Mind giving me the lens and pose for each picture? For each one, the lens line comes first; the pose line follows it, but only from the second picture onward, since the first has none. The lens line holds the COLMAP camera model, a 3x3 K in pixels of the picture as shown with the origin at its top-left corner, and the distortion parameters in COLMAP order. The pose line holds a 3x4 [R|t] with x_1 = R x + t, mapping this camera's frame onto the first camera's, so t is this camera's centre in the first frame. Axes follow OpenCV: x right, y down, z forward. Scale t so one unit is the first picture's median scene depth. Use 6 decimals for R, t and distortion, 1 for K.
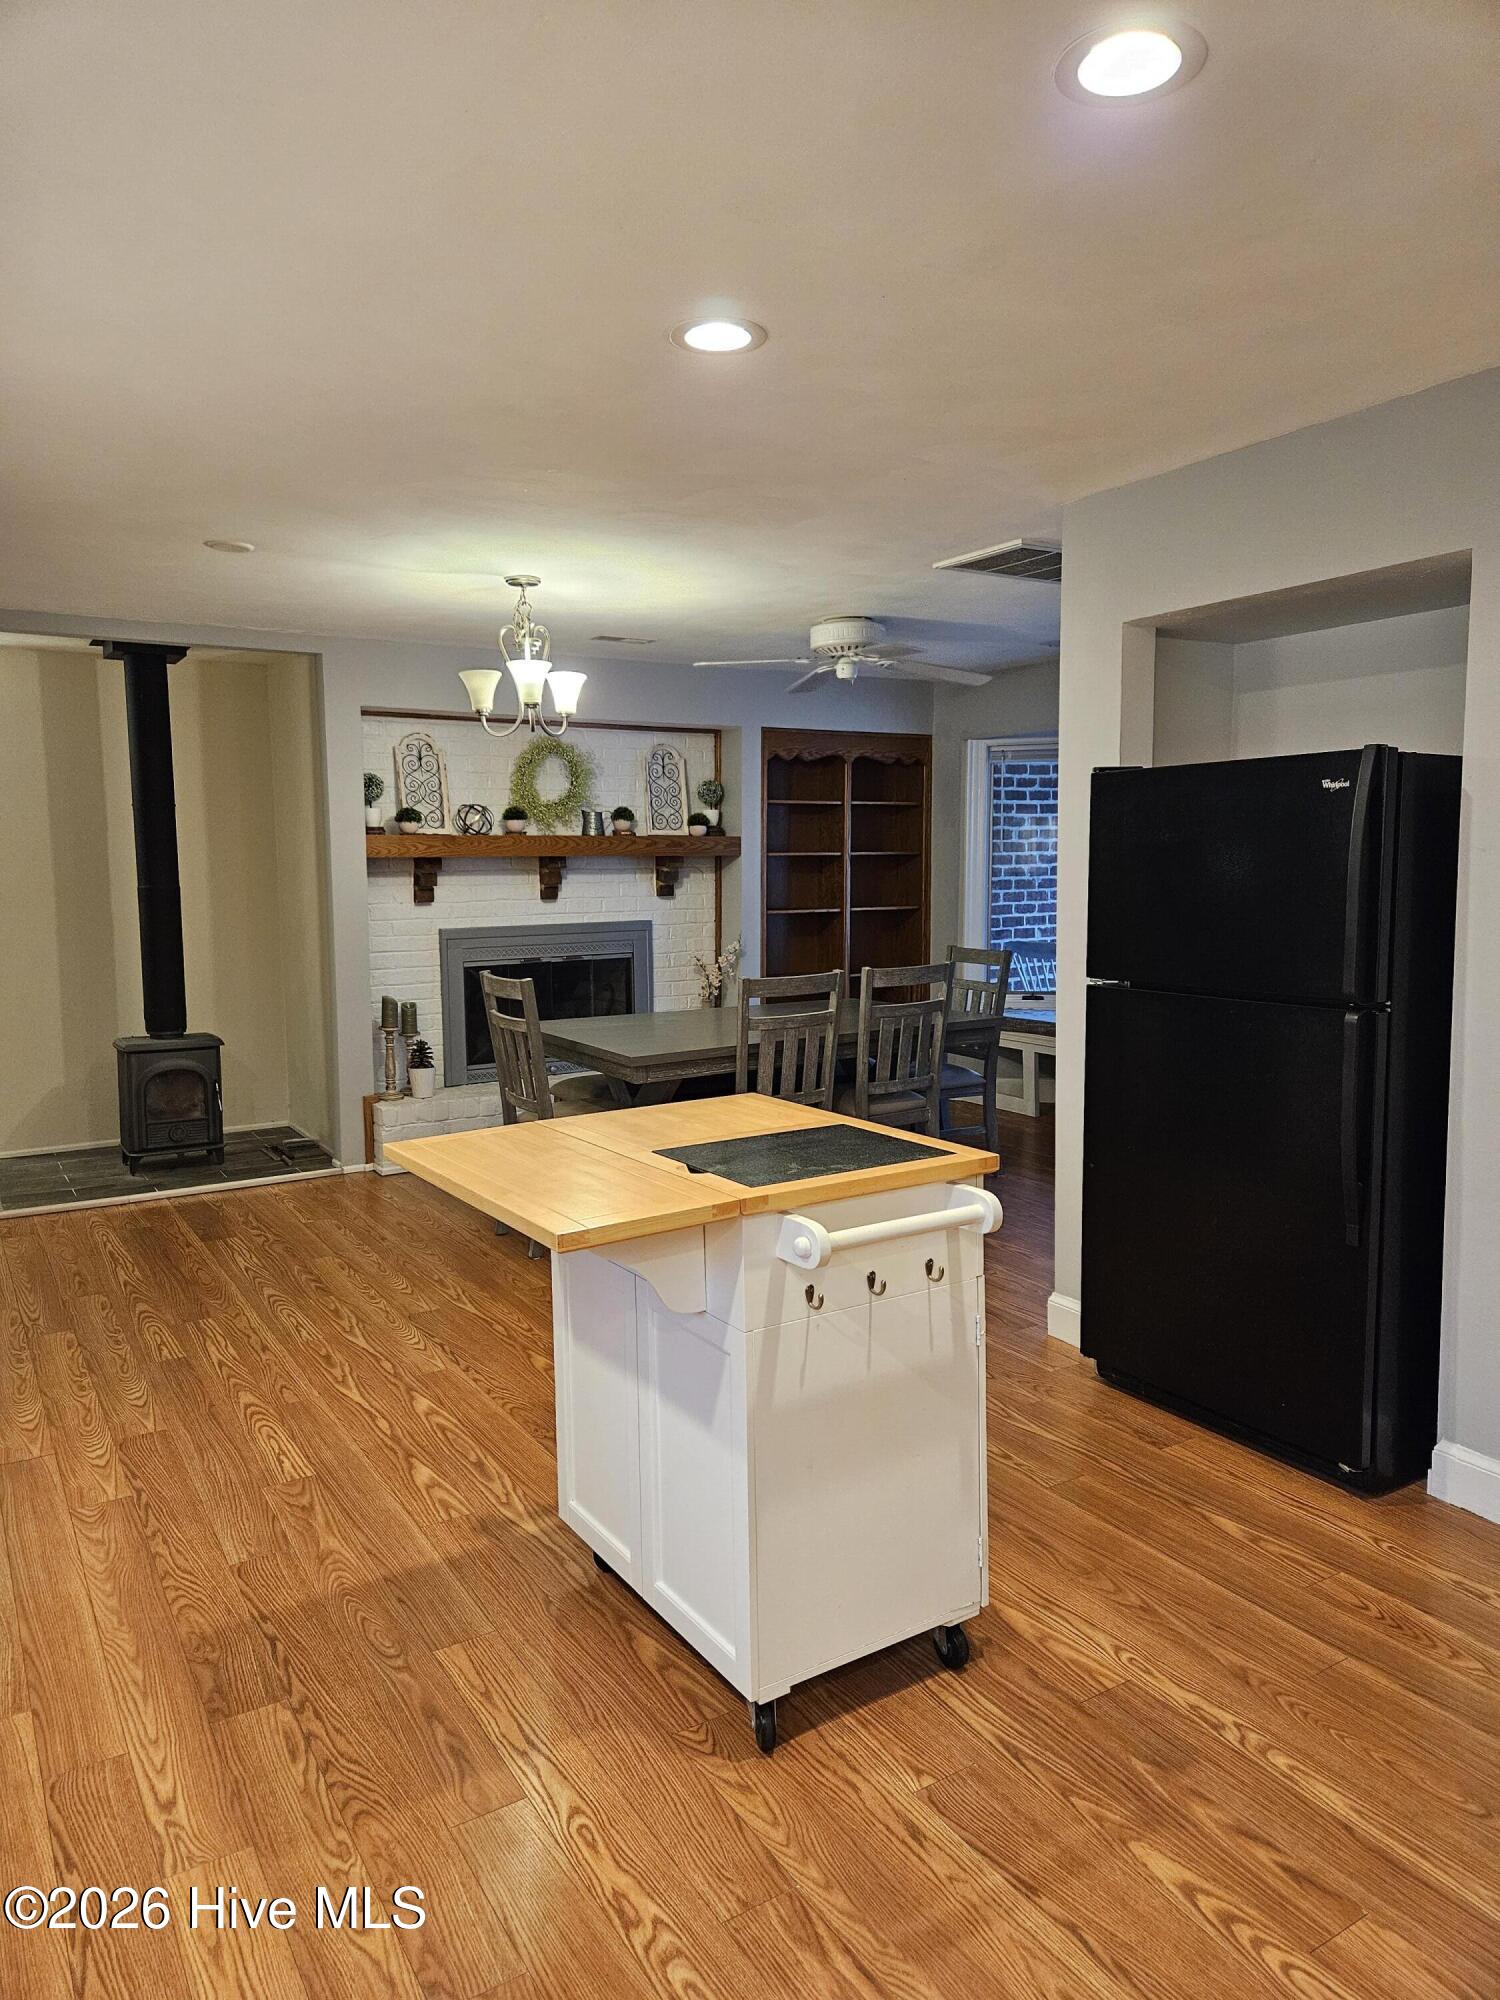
lens RADIAL K [[1318.5, 0, 741.8], [0, 1318.5, 991.9], [0, 0, 1]] dist [0.075696, -0.058333]
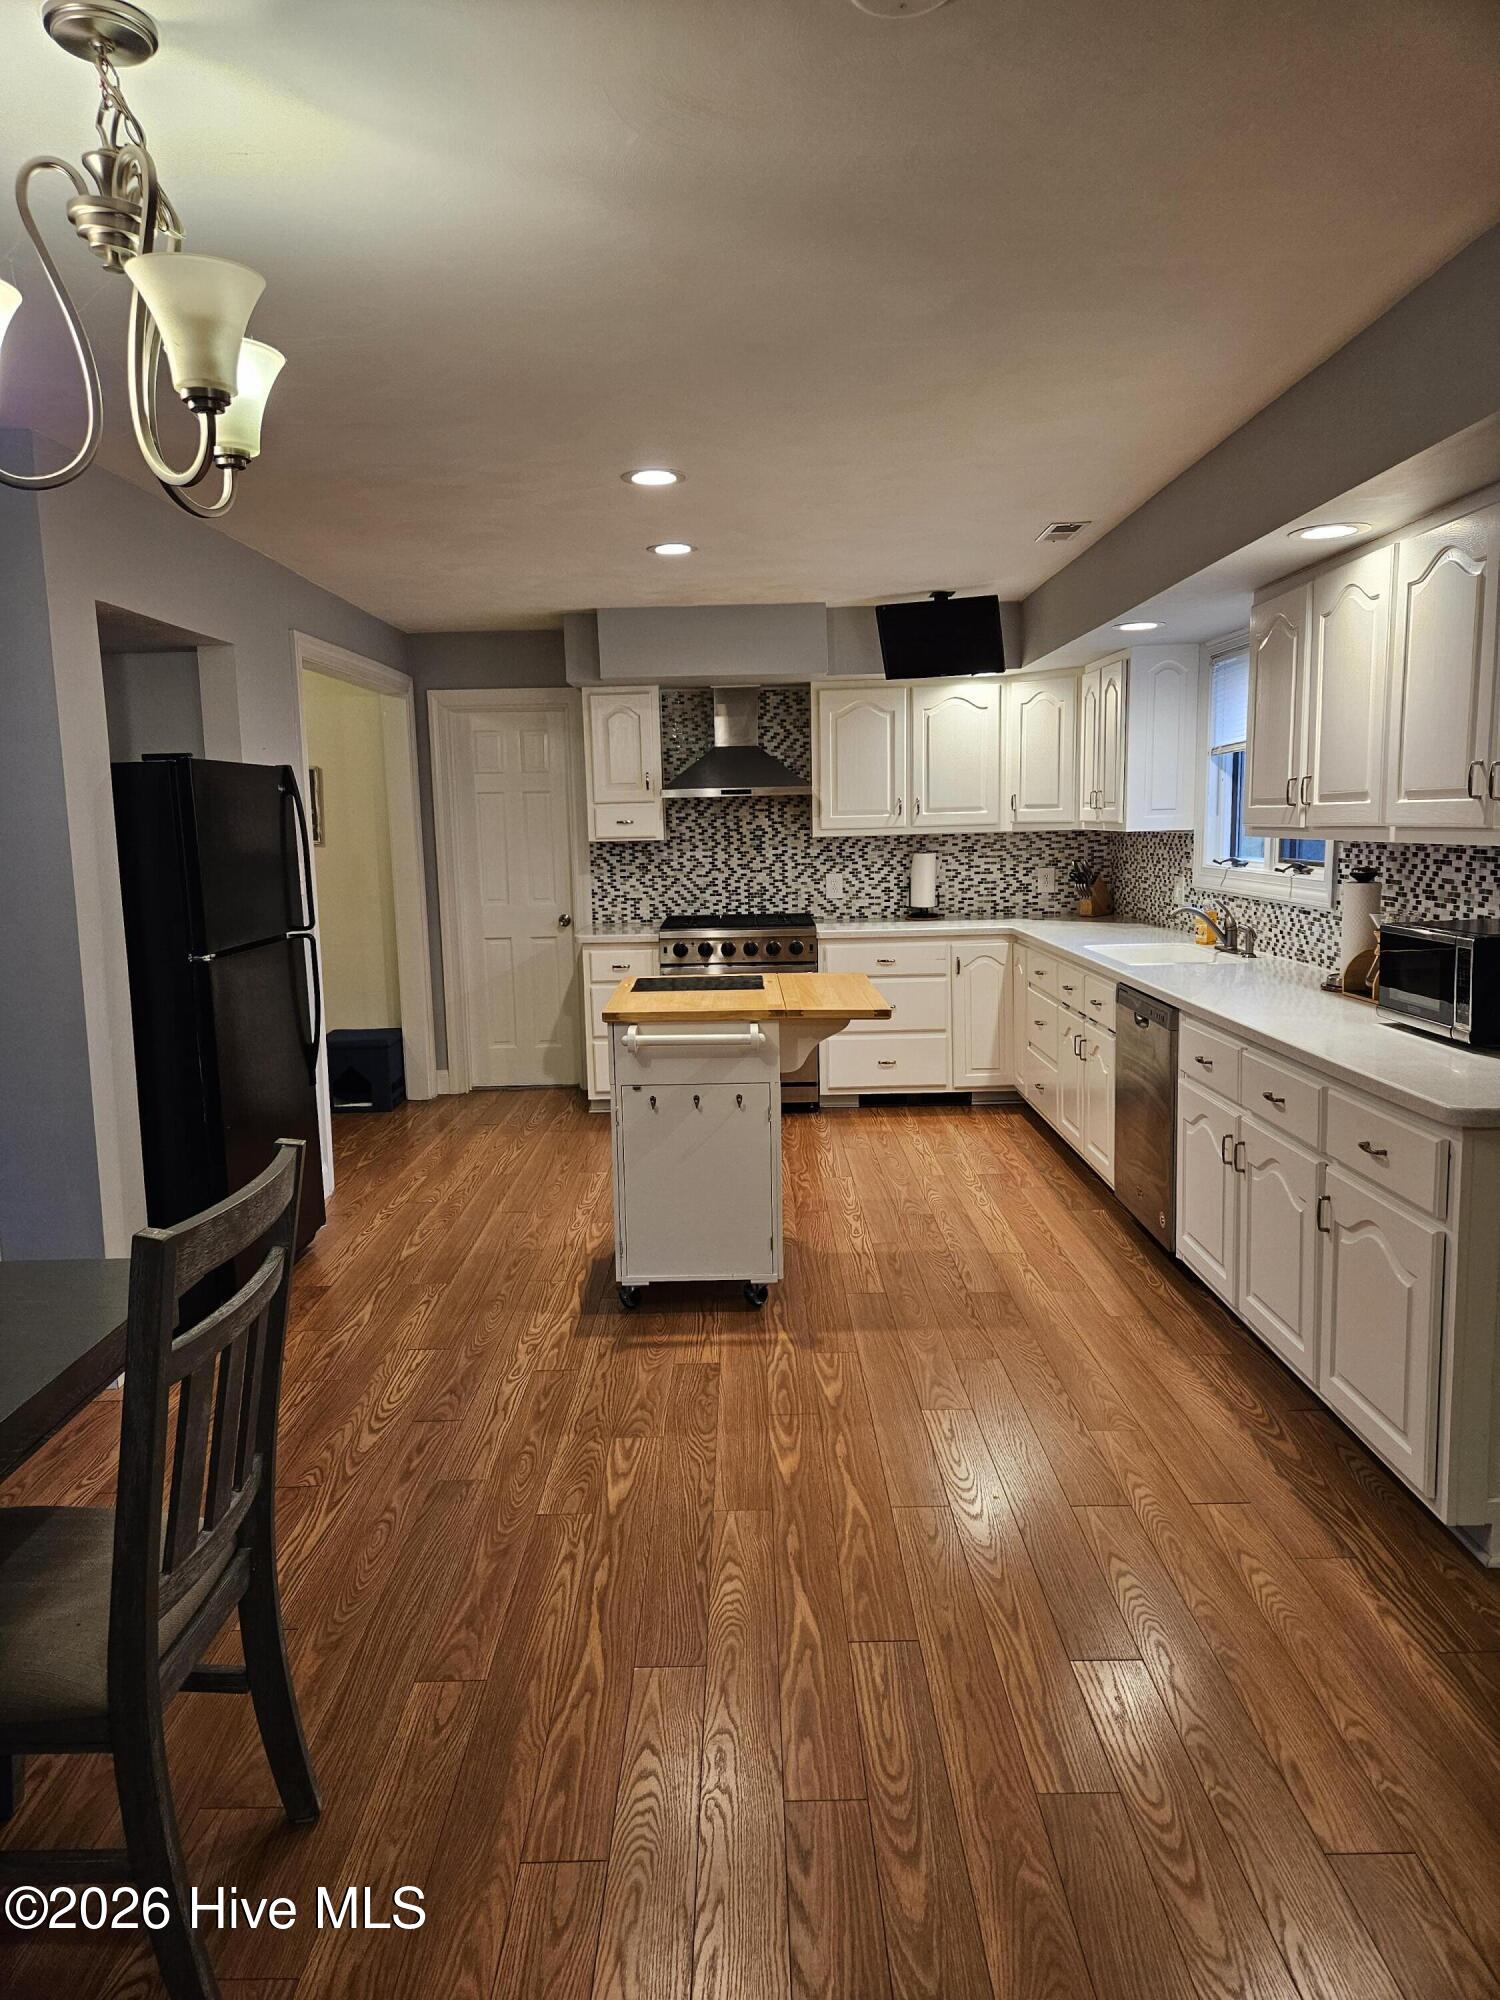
lens RADIAL K [[1339.2, 0, 740.1], [0, 1339.2, 996.1], [0, 0, 1]] dist [0.076006, -0.068074]
pose [[-0.848989, -0.041277, 0.526796, -0.571310], [0.086168, 0.972785, 0.215091, -0.150177], [-0.521338, 0.228003, -0.822327, 1.441511]]
